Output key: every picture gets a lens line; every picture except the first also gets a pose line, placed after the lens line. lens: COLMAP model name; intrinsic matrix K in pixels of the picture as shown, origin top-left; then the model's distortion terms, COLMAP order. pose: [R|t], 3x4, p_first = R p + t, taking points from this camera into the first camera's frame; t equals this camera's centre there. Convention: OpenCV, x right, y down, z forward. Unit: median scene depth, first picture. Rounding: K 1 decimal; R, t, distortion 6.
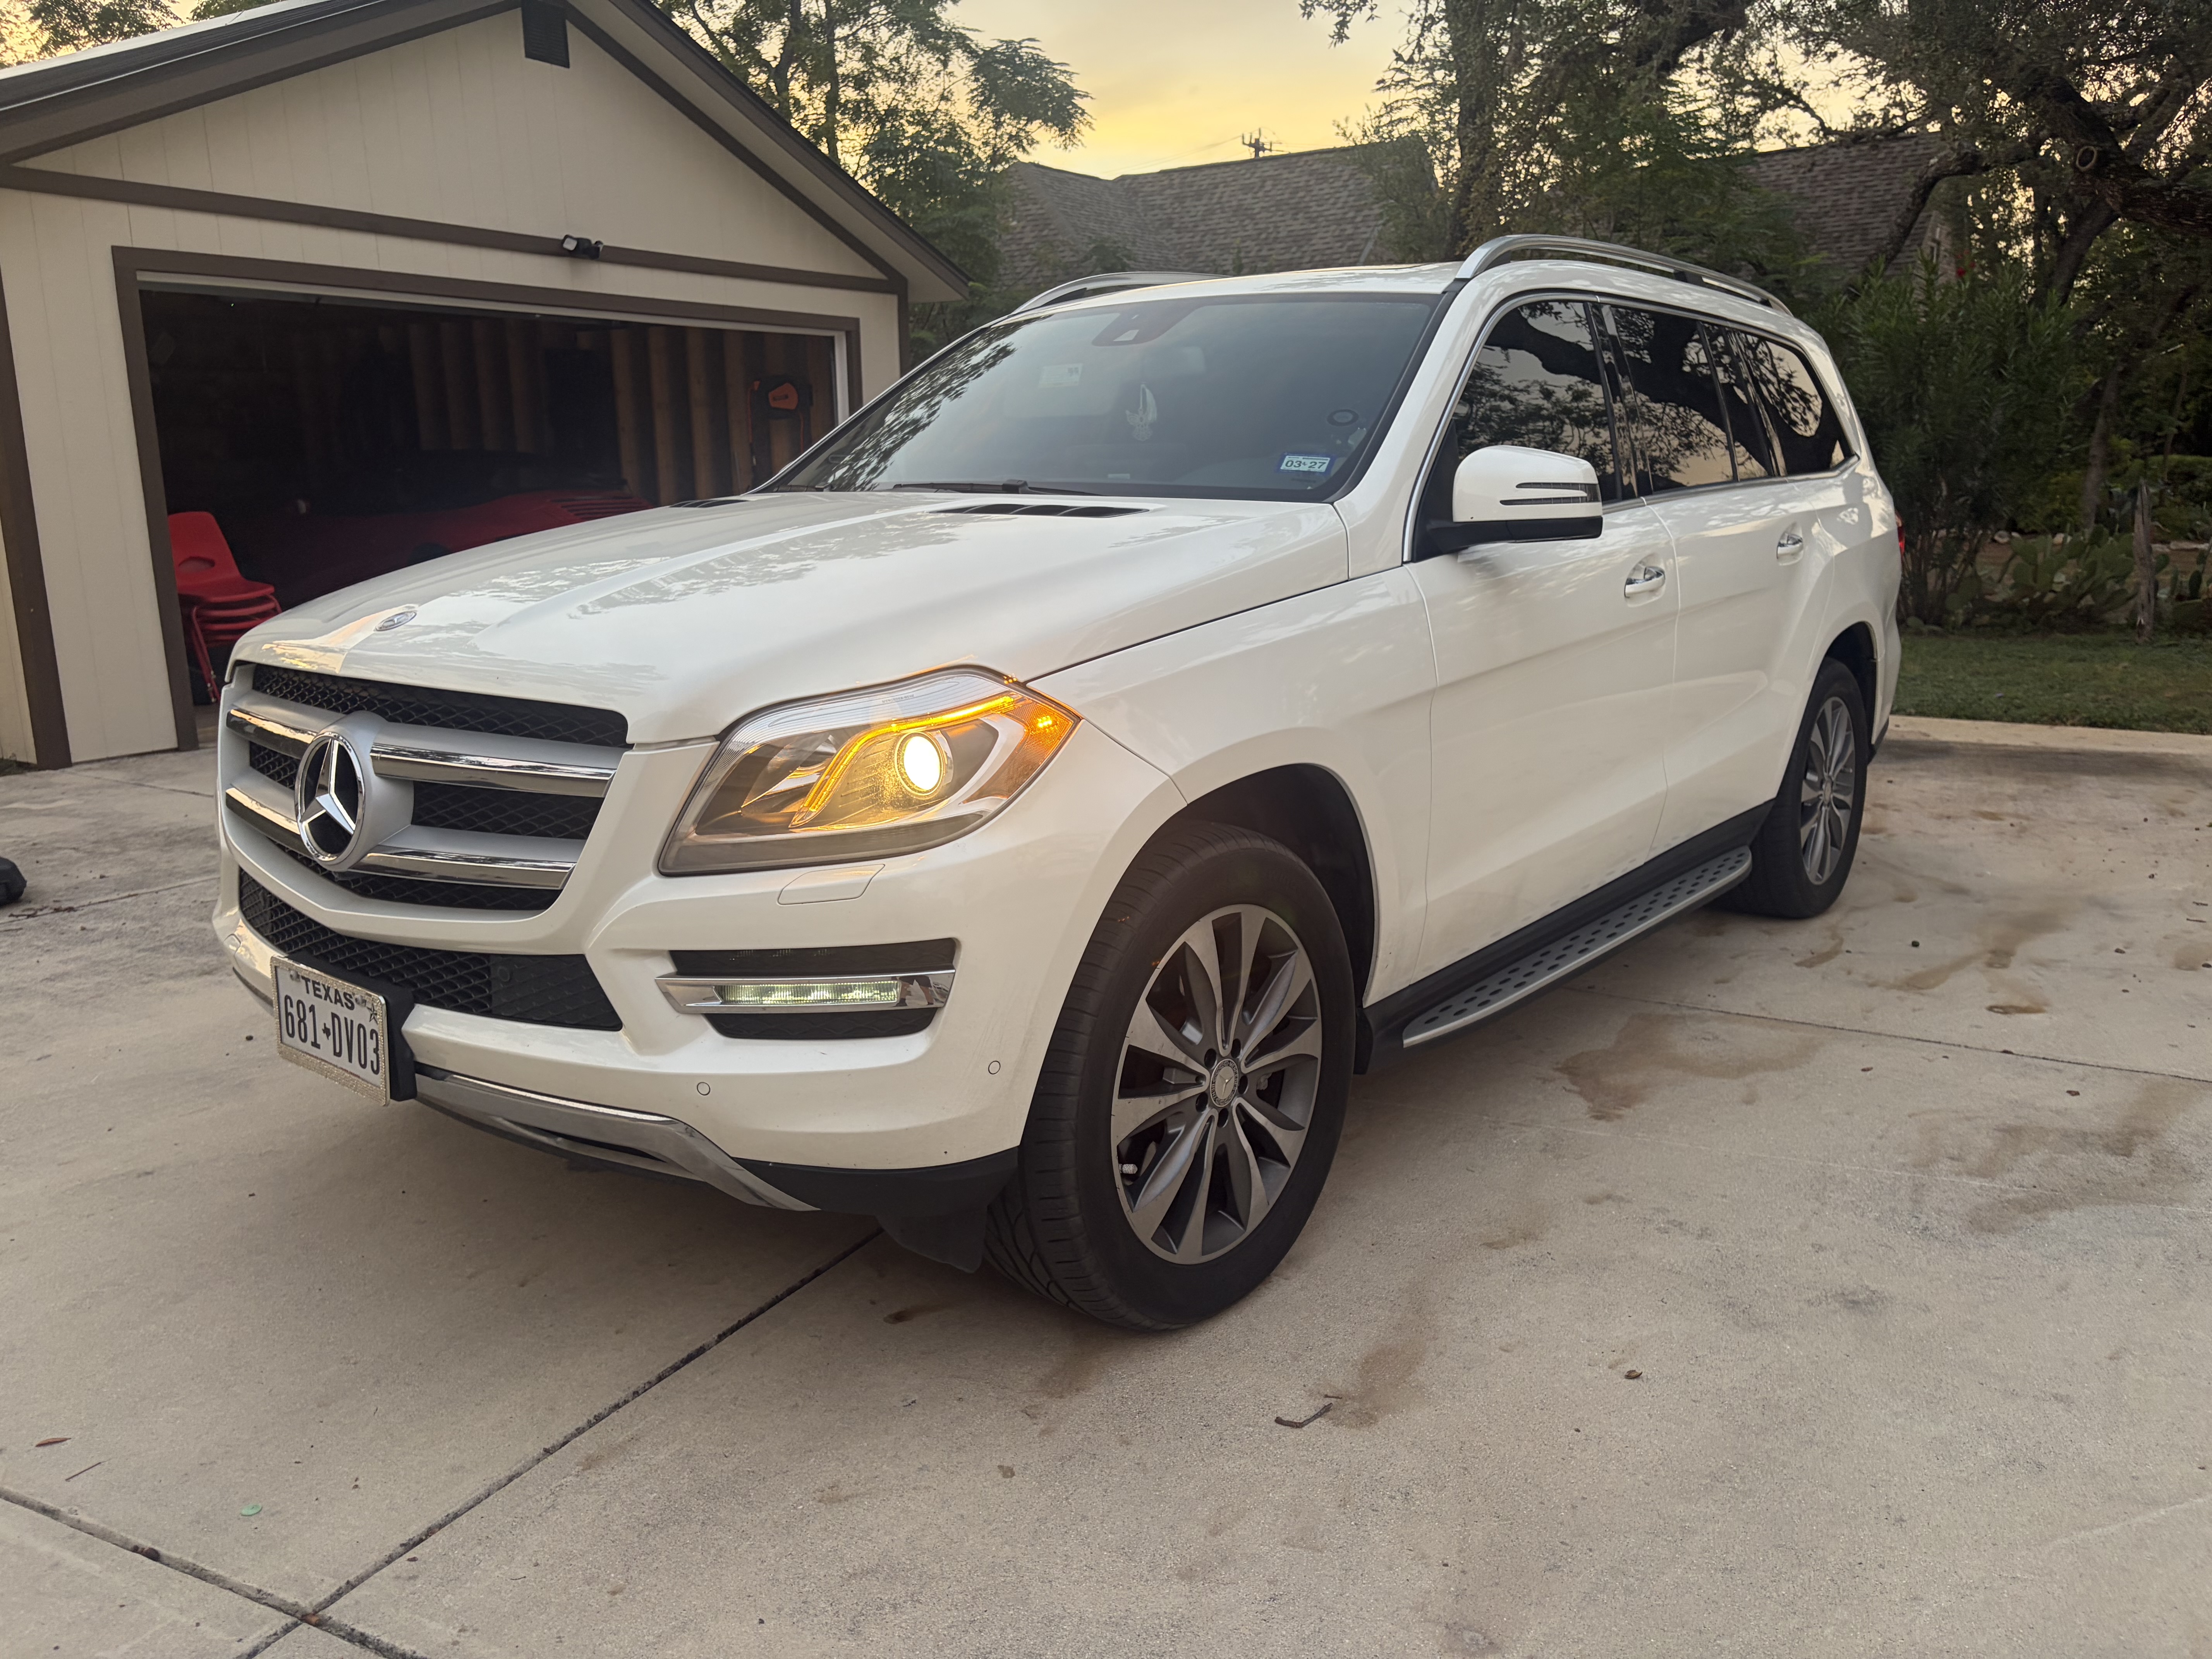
lens RADIAL K [[1691.2, 0, 1106.0], [0, 1691.2, 829.5], [0, 0, 1]] dist [0.121419, -0.158135]
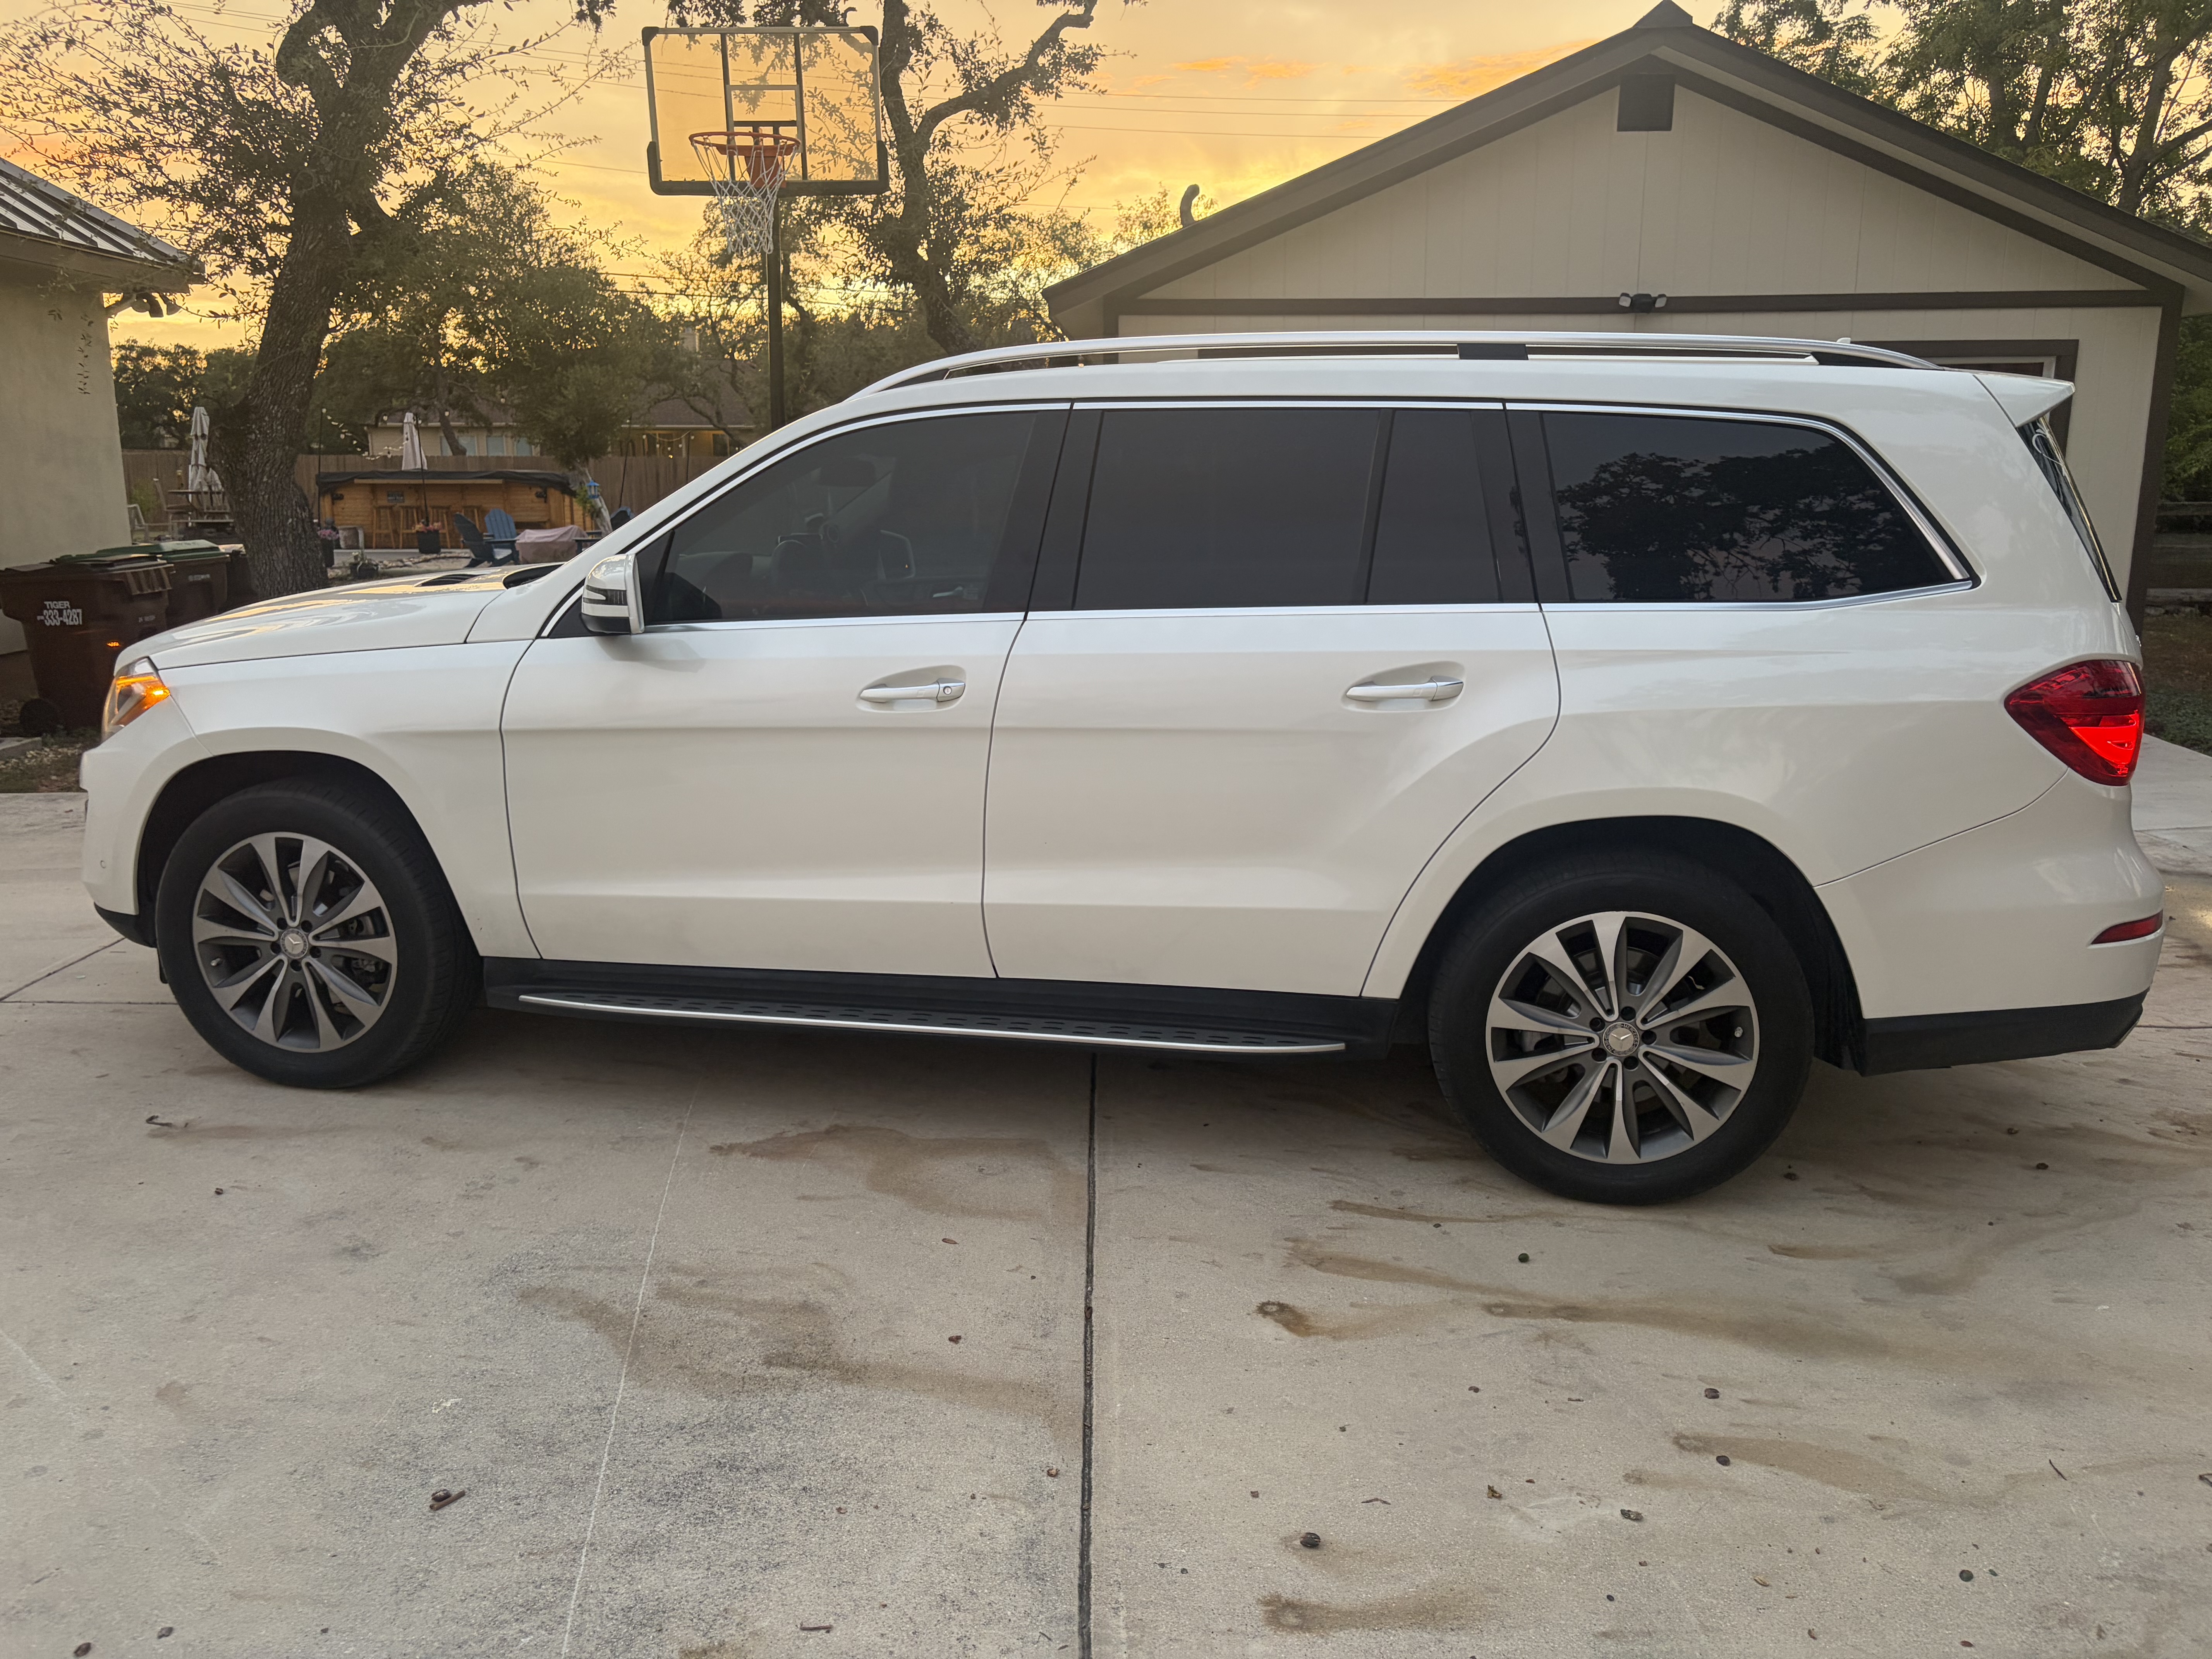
lens RADIAL K [[1691.2, 0, 1106.0], [0, 1691.2, 829.5], [0, 0, 1]] dist [0.121419, -0.158135]
pose [[0.460791, 0.196454, -0.865493, 1.375643], [-0.199369, 0.973182, 0.114753, -0.220942], [0.864826, 0.119675, 0.487601, 0.669242]]
